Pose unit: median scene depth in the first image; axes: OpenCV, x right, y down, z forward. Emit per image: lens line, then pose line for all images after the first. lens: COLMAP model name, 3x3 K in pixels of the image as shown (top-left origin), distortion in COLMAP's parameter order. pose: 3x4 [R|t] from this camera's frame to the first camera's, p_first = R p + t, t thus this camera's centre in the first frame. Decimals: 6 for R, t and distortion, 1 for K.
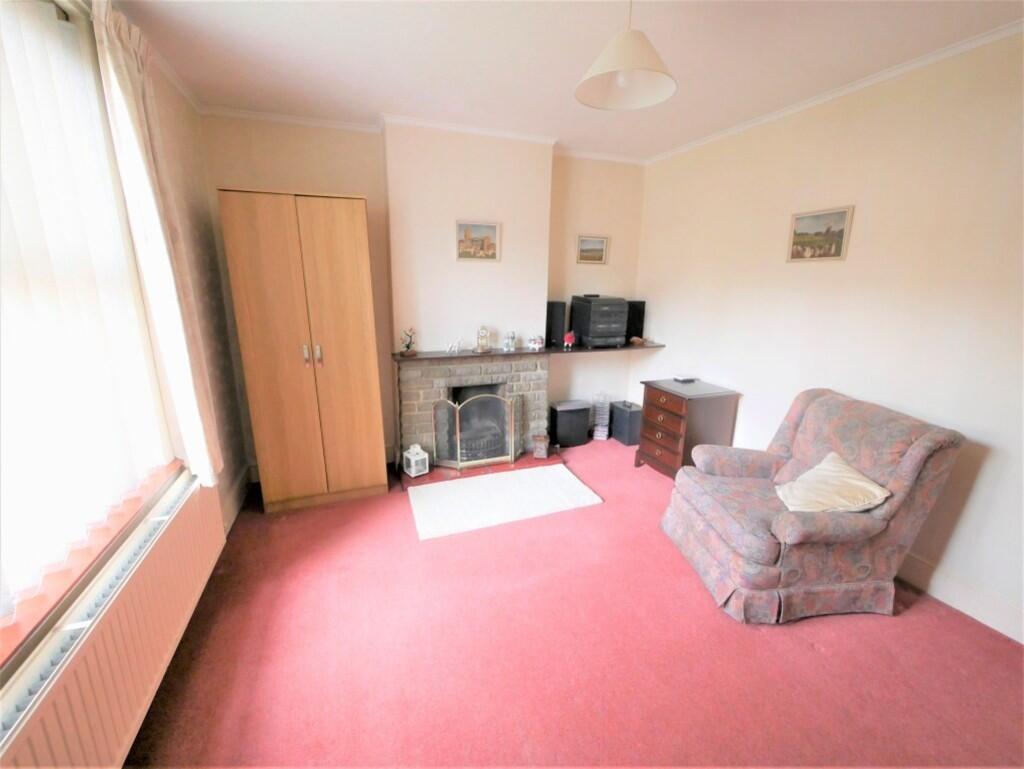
lens RADIAL K [[424.2, 0, 513.0], [0, 424.2, 381.2], [0, 0, 1]] dist [-0.008537, 0.001432]
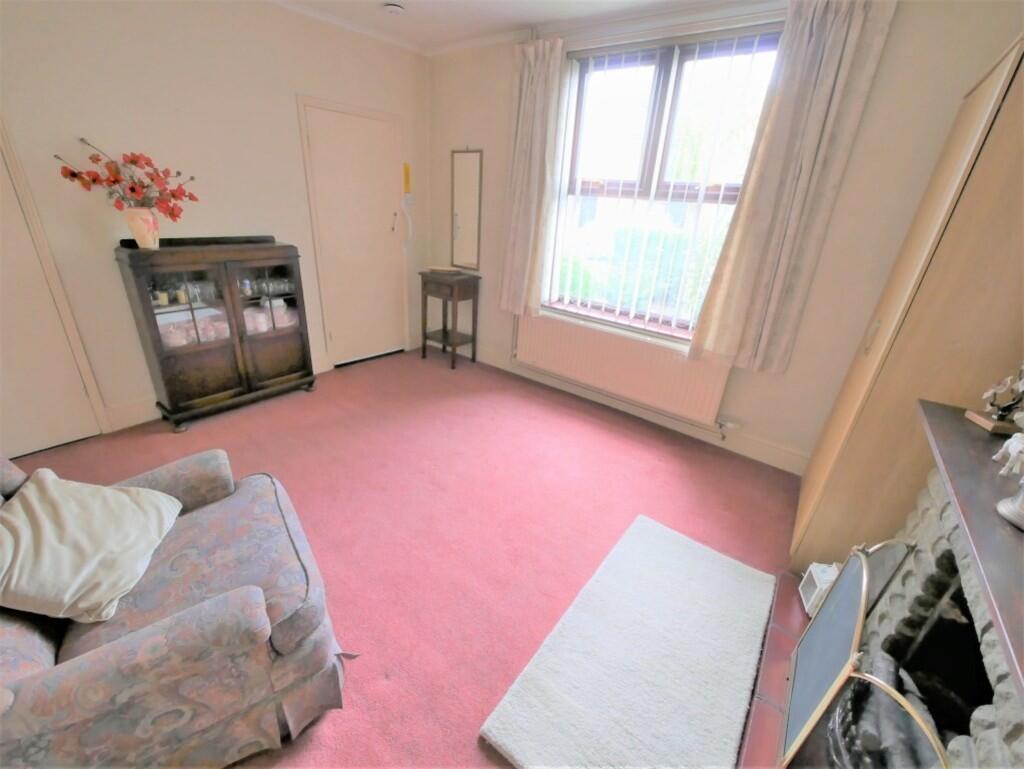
lens RADIAL K [[424.2, 0, 511.6], [0, 424.2, 379.4], [0, 0, 1]] dist [-0.008537, 0.001432]
pose [[-0.847717, 0.146395, -0.509848, 0.315644], [-0.200147, 0.801842, 0.563019, -0.225194], [0.491241, 0.579325, -0.650435, 0.977321]]
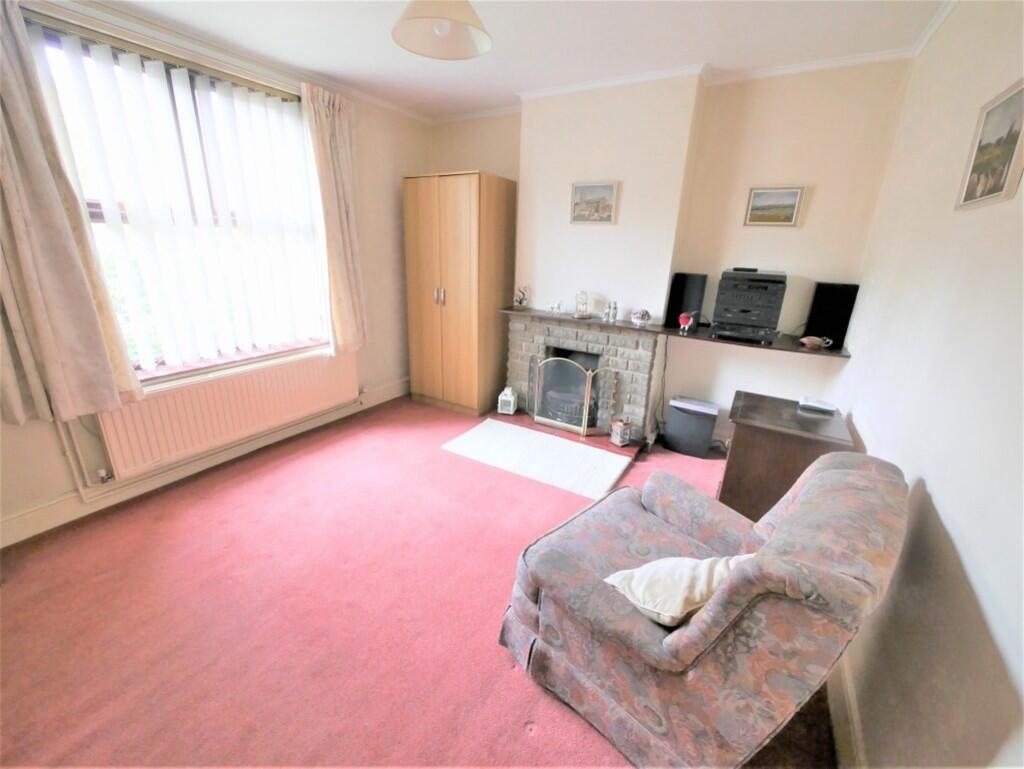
lens RADIAL K [[424.2, 0, 507.7], [0, 424.2, 382.0], [0, 0, 1]] dist [-0.008537, 0.001432]
pose [[0.612442, 0.255839, -0.747971, 0.614145], [-0.212587, 0.964629, 0.155878, -0.042884], [0.761394, 0.063543, 0.645168, 0.243779]]
